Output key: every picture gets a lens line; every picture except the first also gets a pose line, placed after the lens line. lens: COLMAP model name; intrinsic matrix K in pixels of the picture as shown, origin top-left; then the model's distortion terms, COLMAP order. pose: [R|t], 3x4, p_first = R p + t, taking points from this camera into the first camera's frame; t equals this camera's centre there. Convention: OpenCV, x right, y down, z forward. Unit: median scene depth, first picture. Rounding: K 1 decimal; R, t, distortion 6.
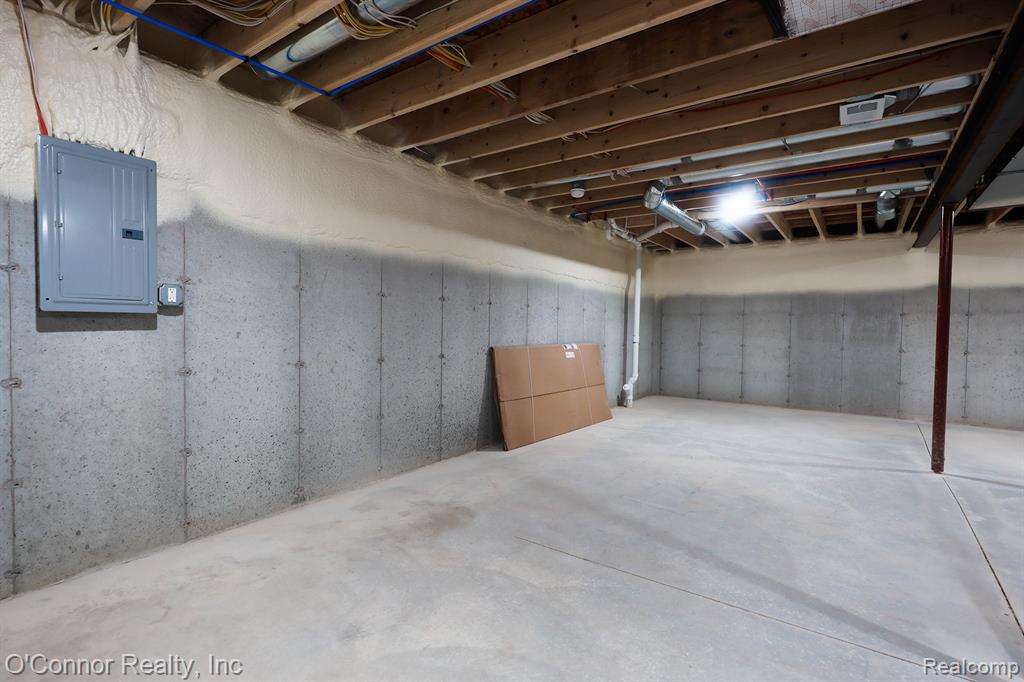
lens RADIAL K [[493.6, 0, 515.0], [0, 493.6, 341.9], [0, 0, 1]] dist [0.003736, 0.000703]
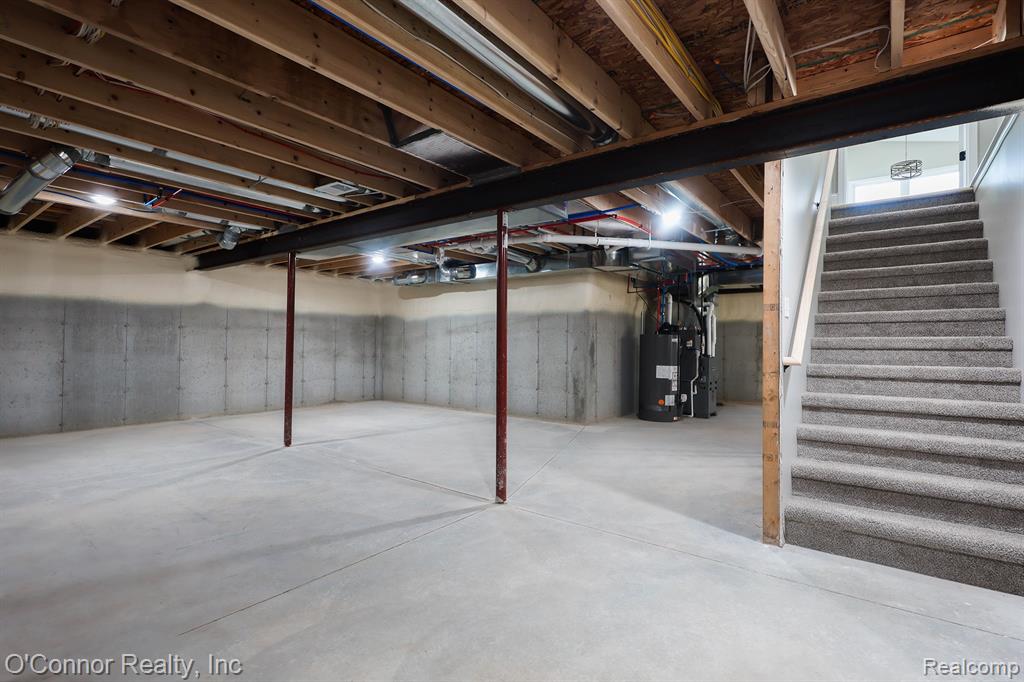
lens RADIAL K [[493.6, 0, 515.5], [0, 493.6, 341.7], [0, 0, 1]] dist [0.003736, 0.000703]
pose [[0.023514, -0.009568, 0.999678, -0.577988], [0.023889, 0.999674, 0.009006, -0.025296], [-0.999438, 0.023670, 0.023735, 0.389381]]
